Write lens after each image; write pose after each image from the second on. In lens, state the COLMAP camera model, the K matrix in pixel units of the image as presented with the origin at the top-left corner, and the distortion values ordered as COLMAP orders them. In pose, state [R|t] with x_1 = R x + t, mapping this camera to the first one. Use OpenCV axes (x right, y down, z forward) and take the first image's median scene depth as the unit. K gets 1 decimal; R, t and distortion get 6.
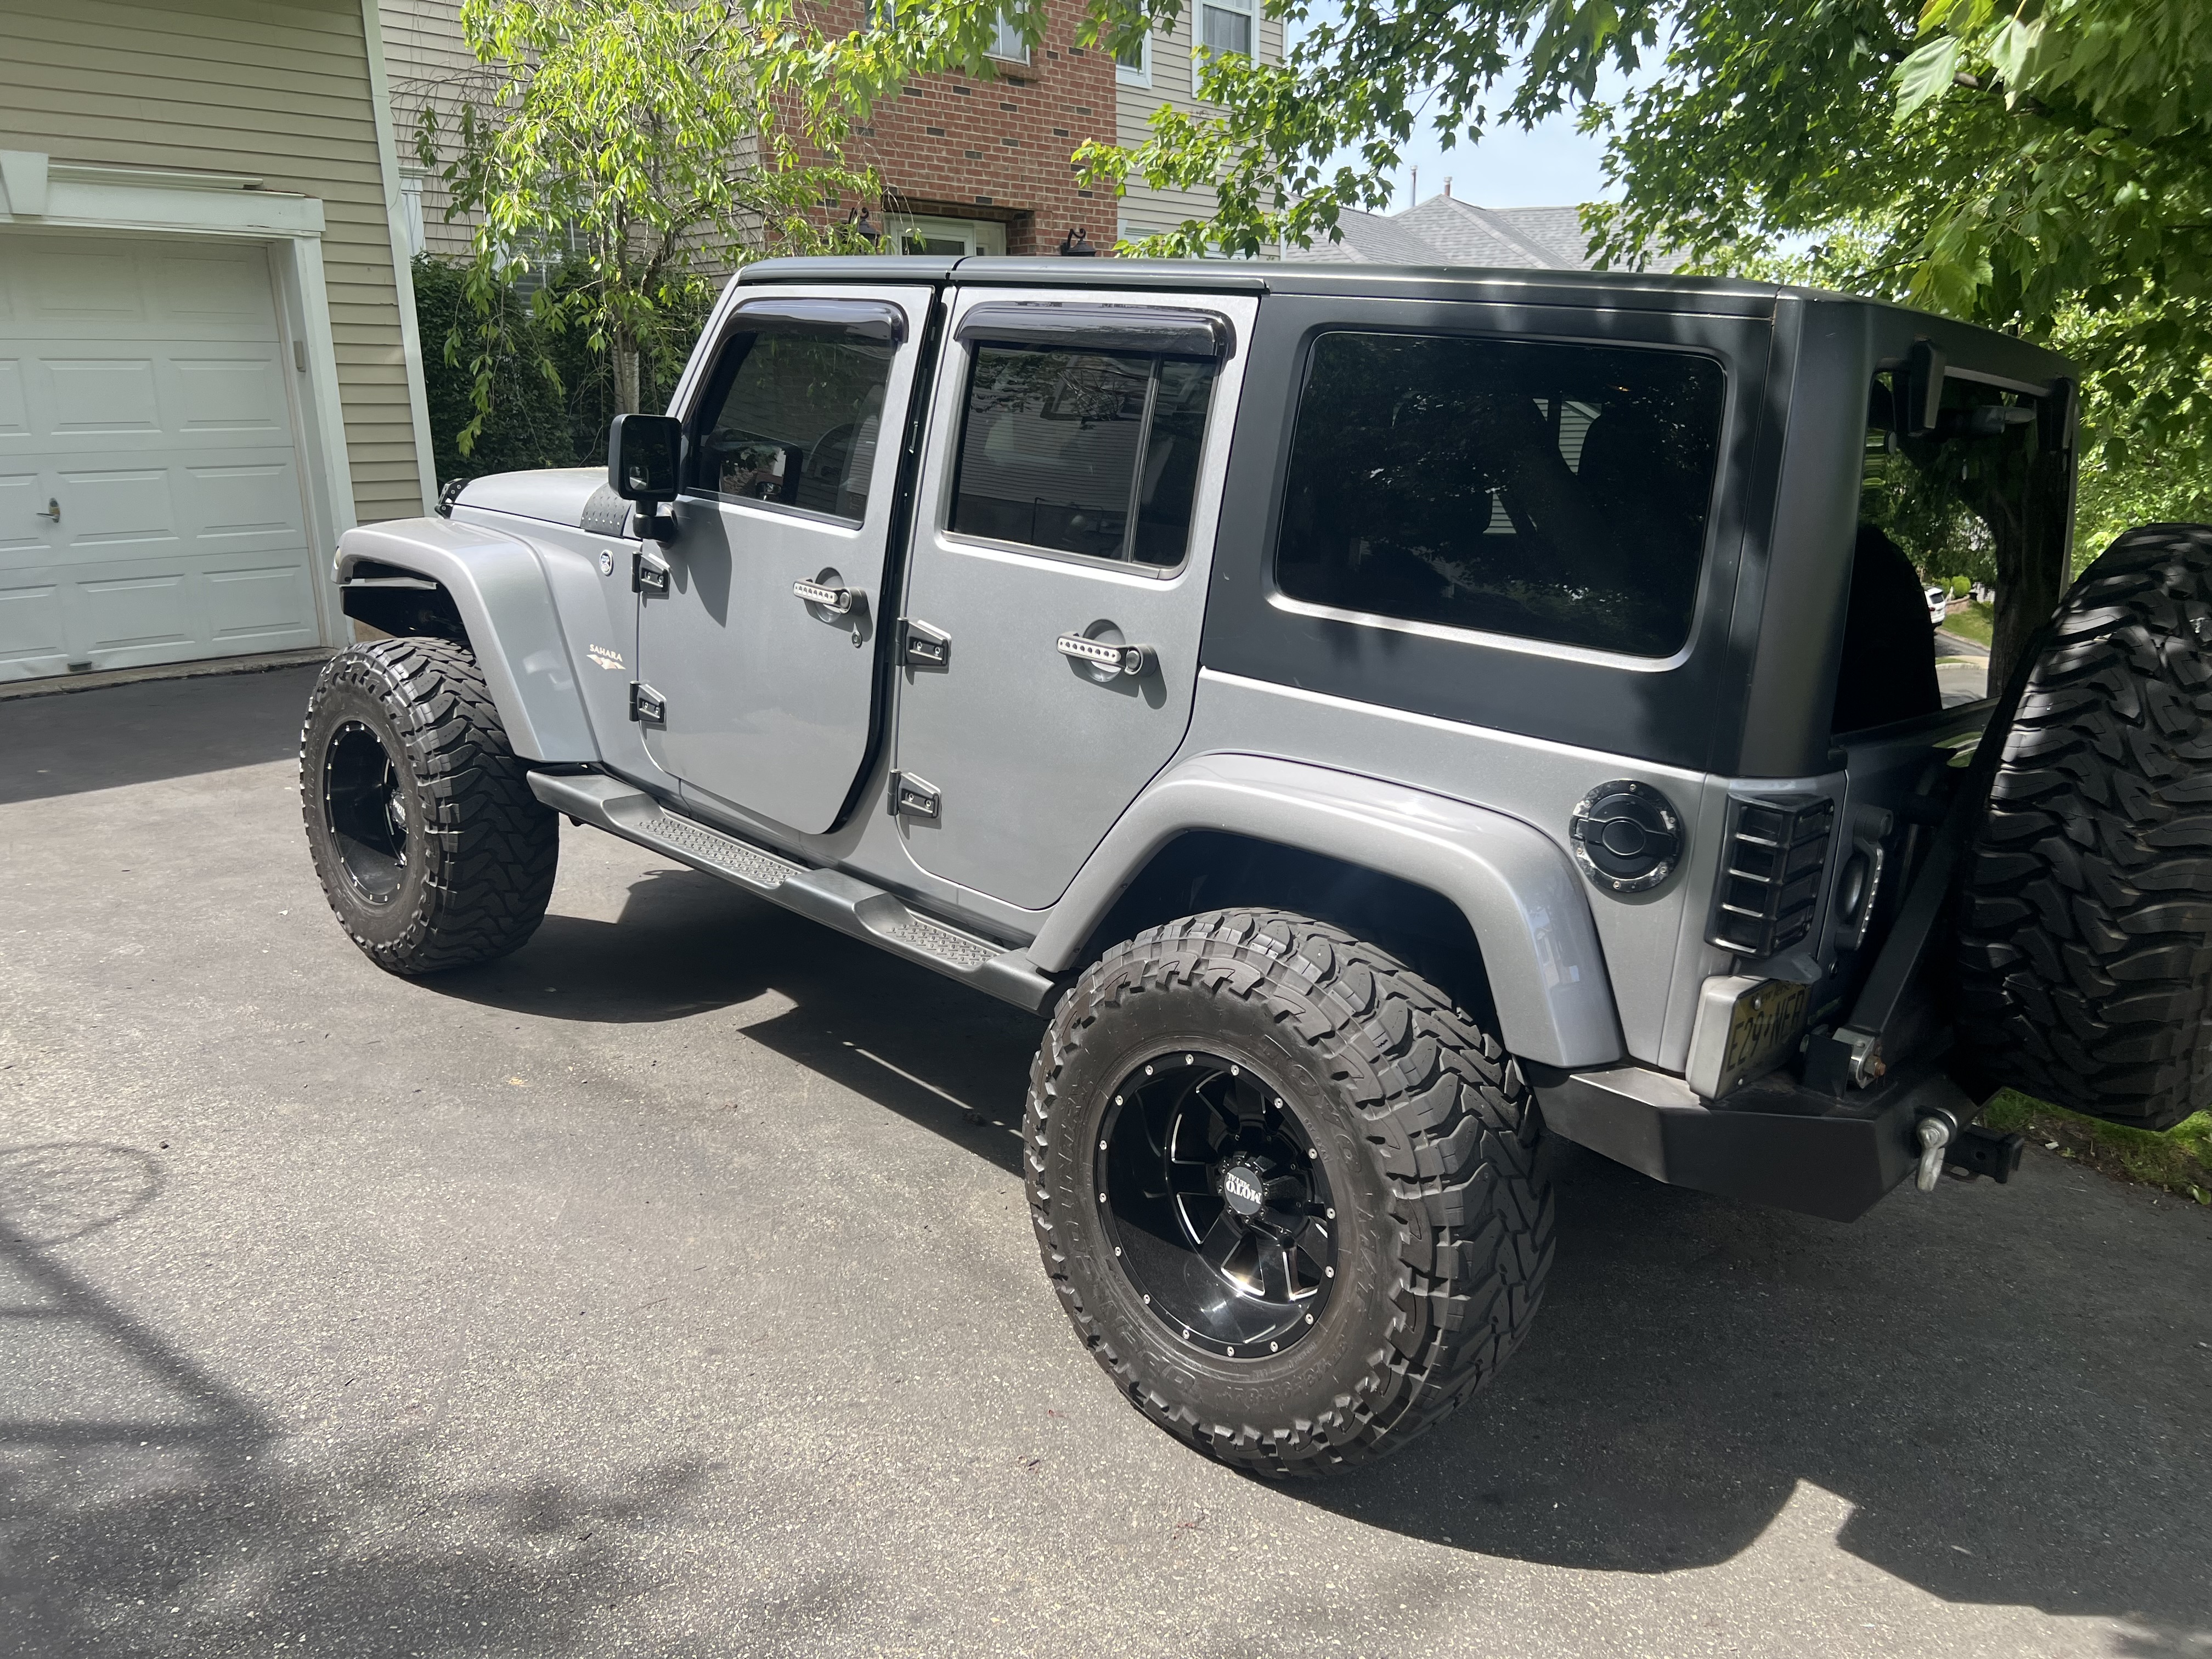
lens RADIAL K [[1664.8, 0, 1115.5], [0, 1664.8, 824.0], [0, 0, 1]] dist [0.097051, -0.154907]
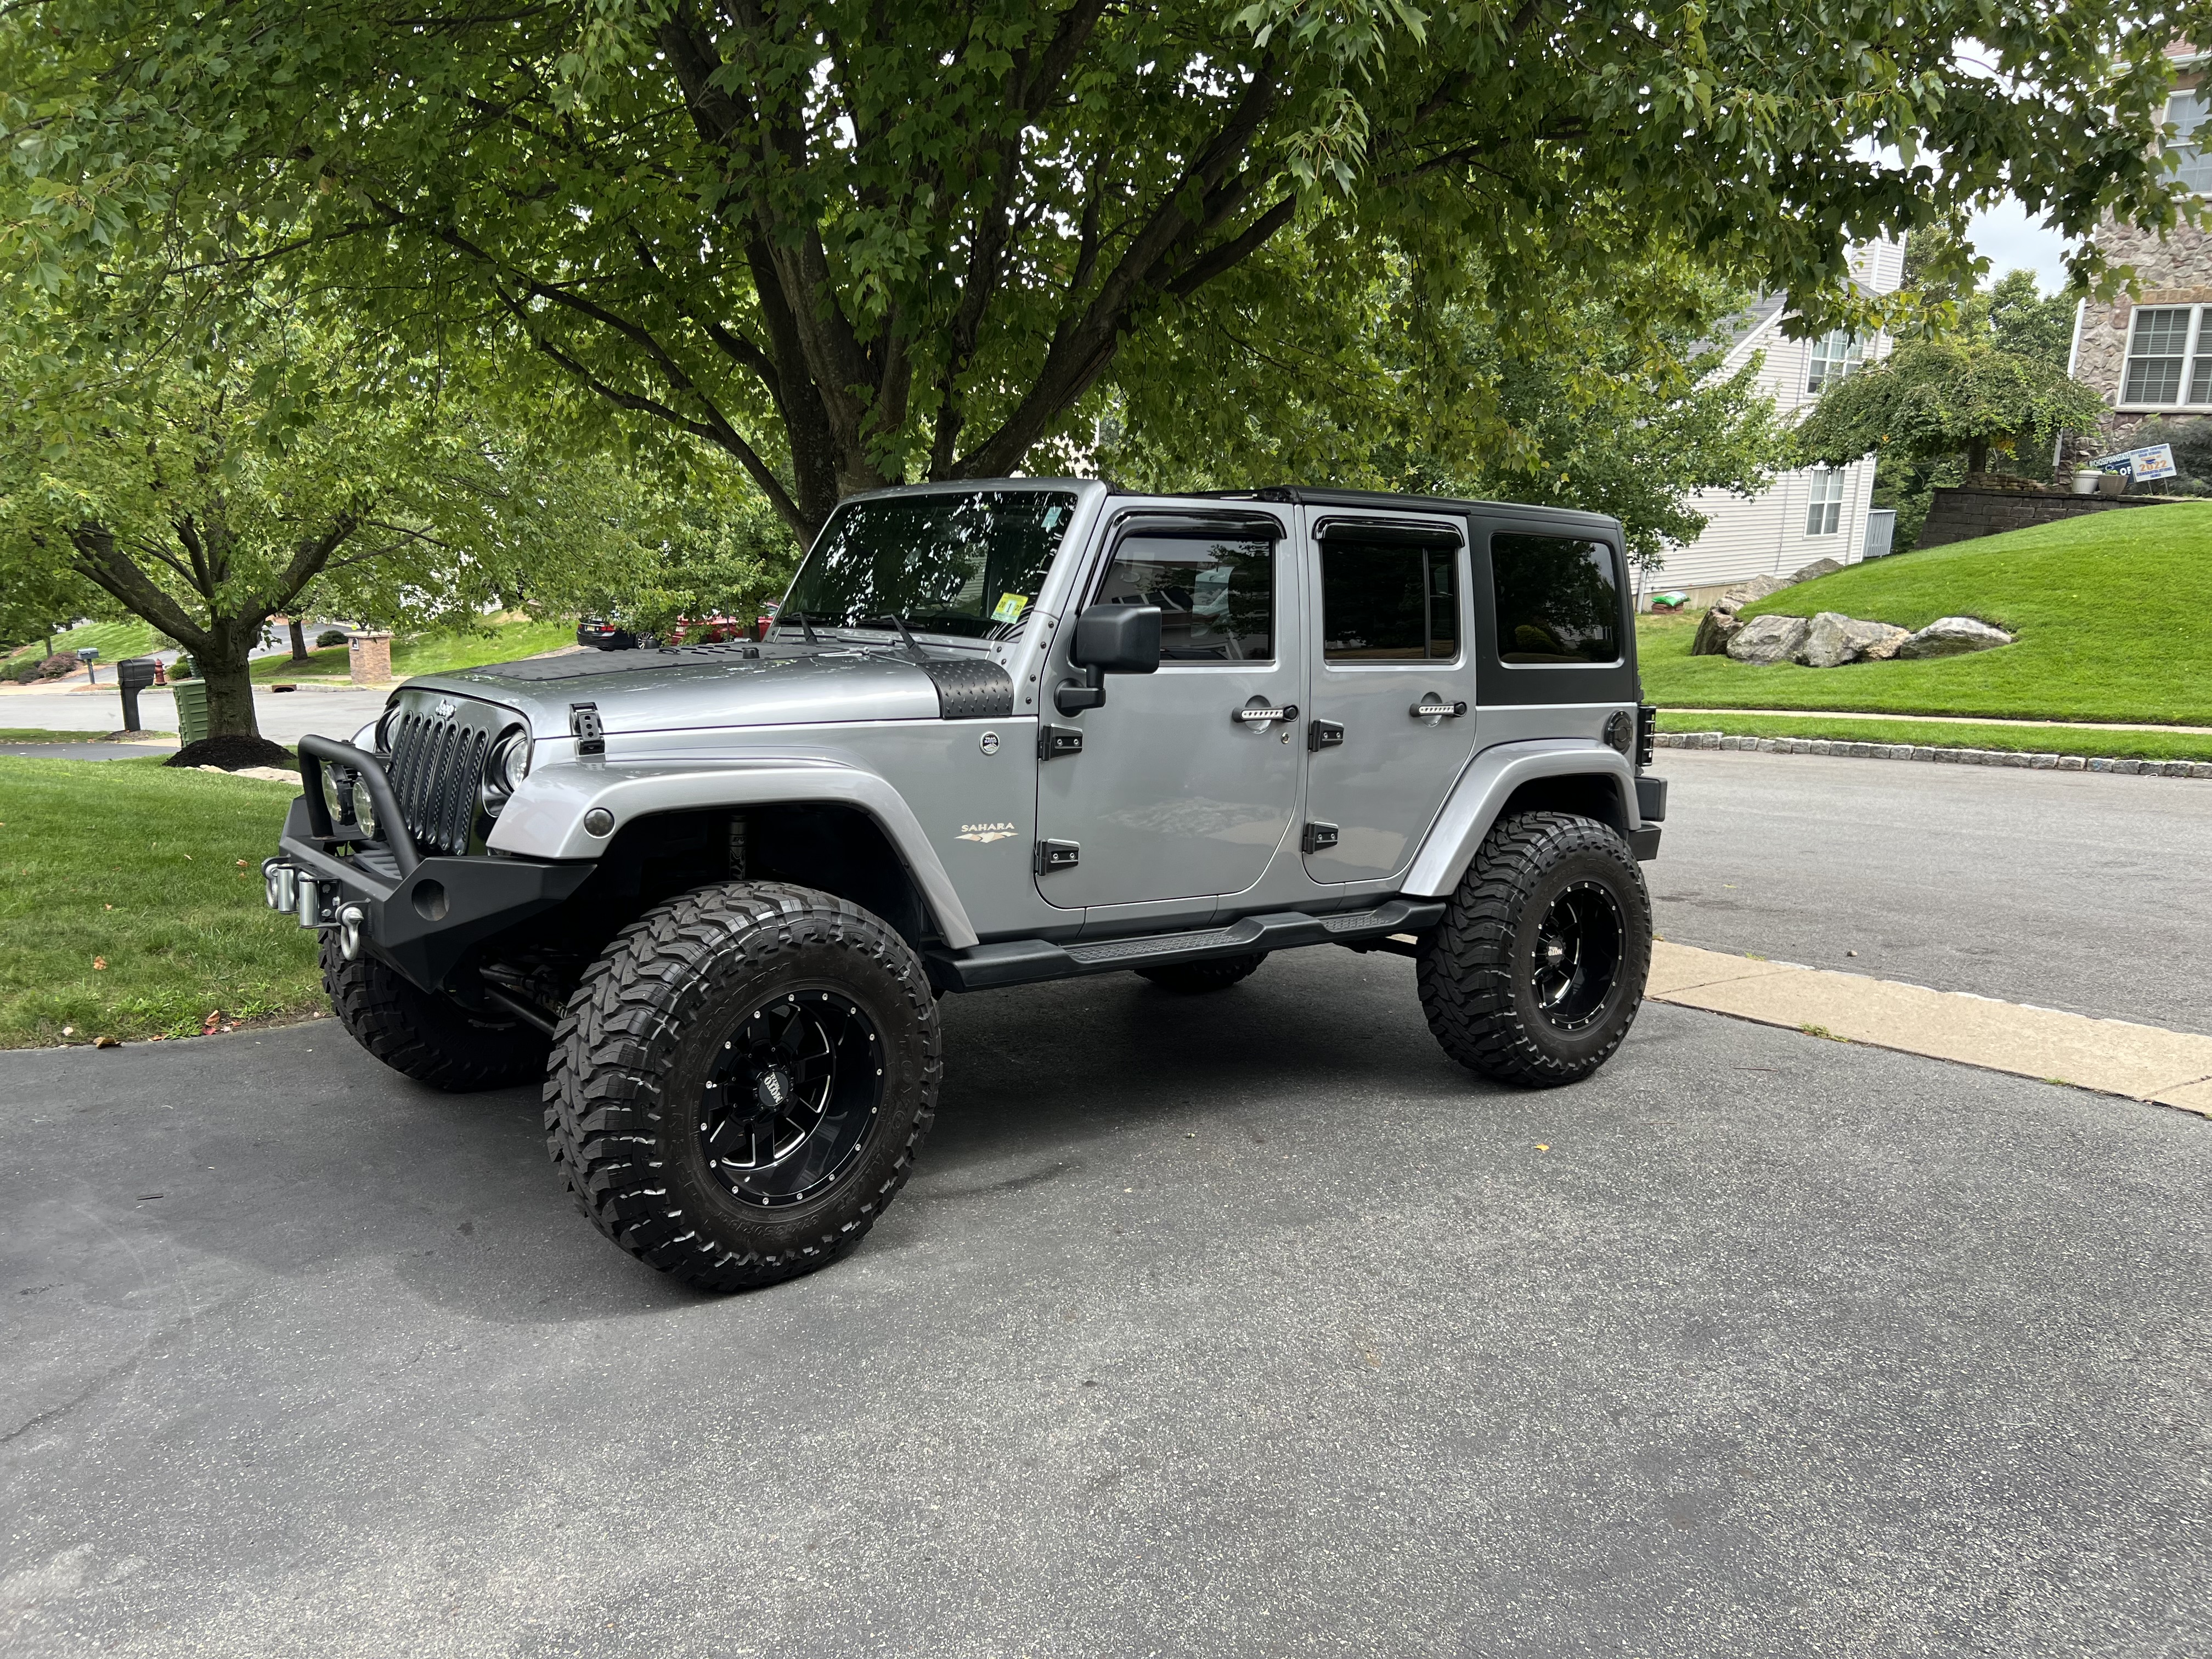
lens RADIAL K [[1668.1, 0, 1092.5], [0, 1668.1, 836.2], [0, 0, 1]] dist [0.073265, -0.072740]
pose [[0.184862, -0.213743, 0.959239, -1.874502], [0.233112, 0.957743, 0.168485, -0.371831], [-0.954717, 0.192463, 0.226876, 1.005189]]
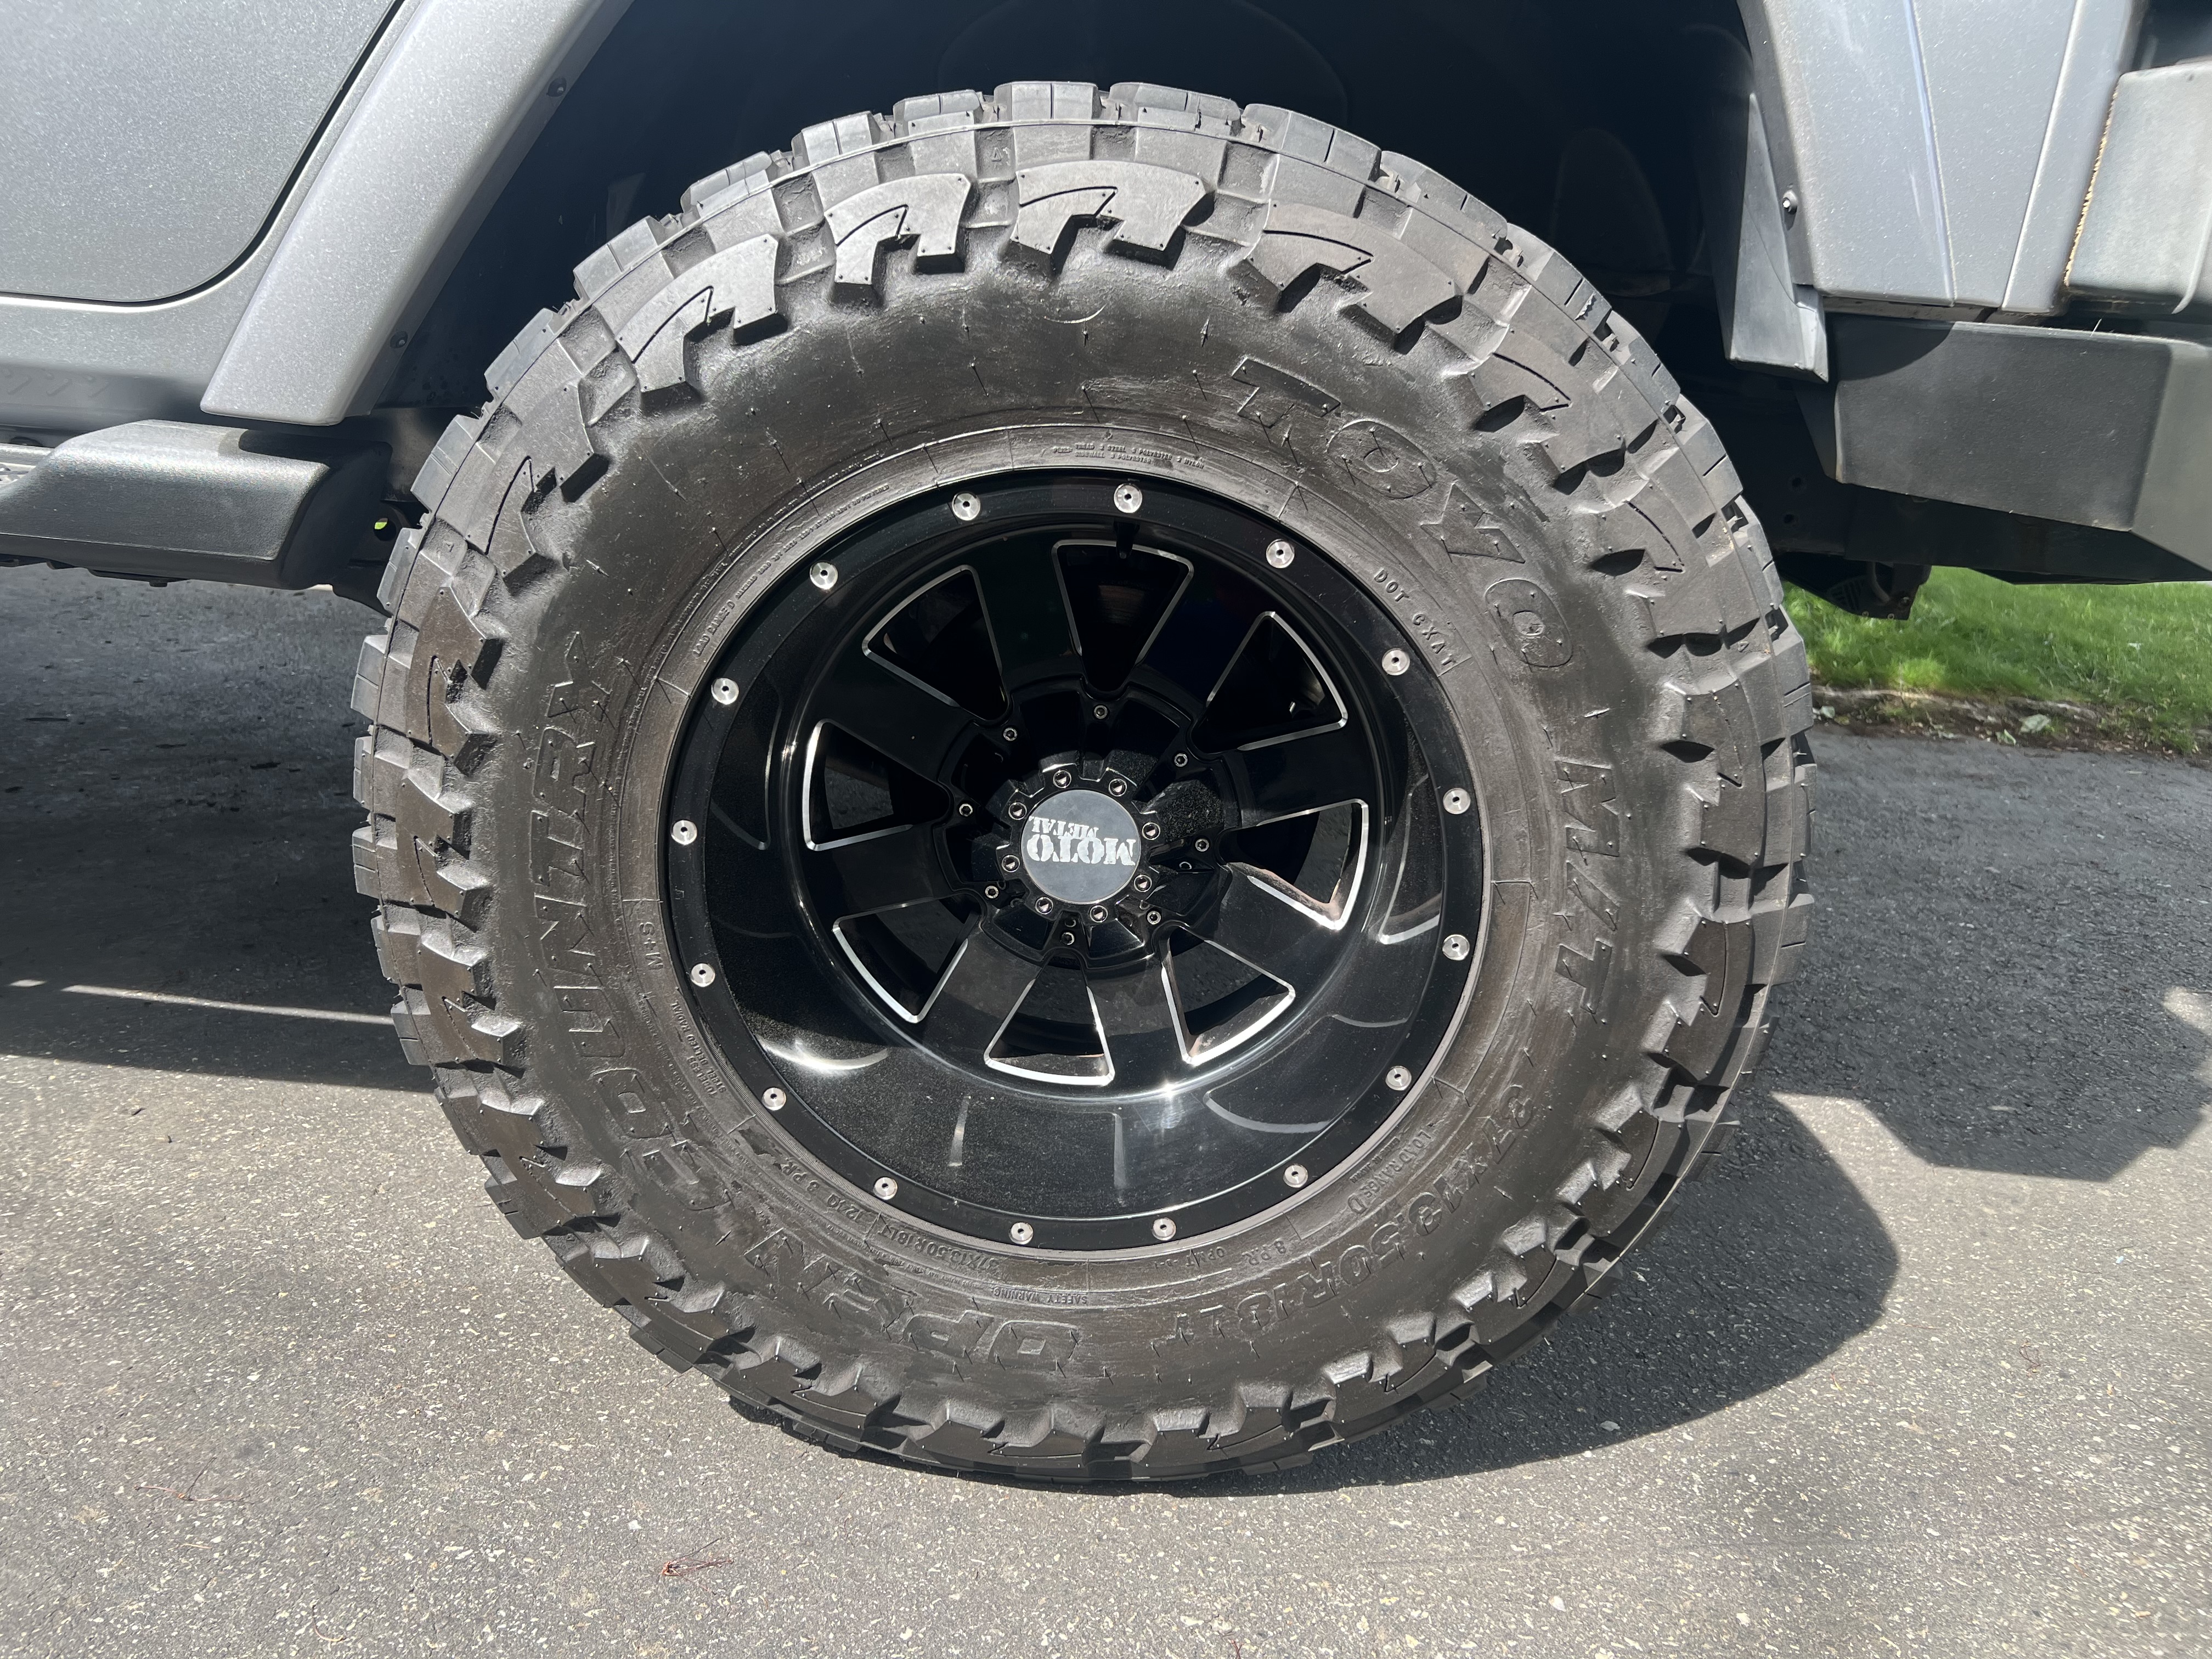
lens RADIAL K [[1664.8, 0, 1115.5], [0, 1664.8, 824.0], [0, 0, 1]] dist [0.097051, -0.154907]
pose [[0.775488, -0.219045, 0.592147, -0.144972], [0.142334, 0.974397, 0.174042, 0.139848], [-0.615110, -0.050685, 0.786811, 0.654597]]
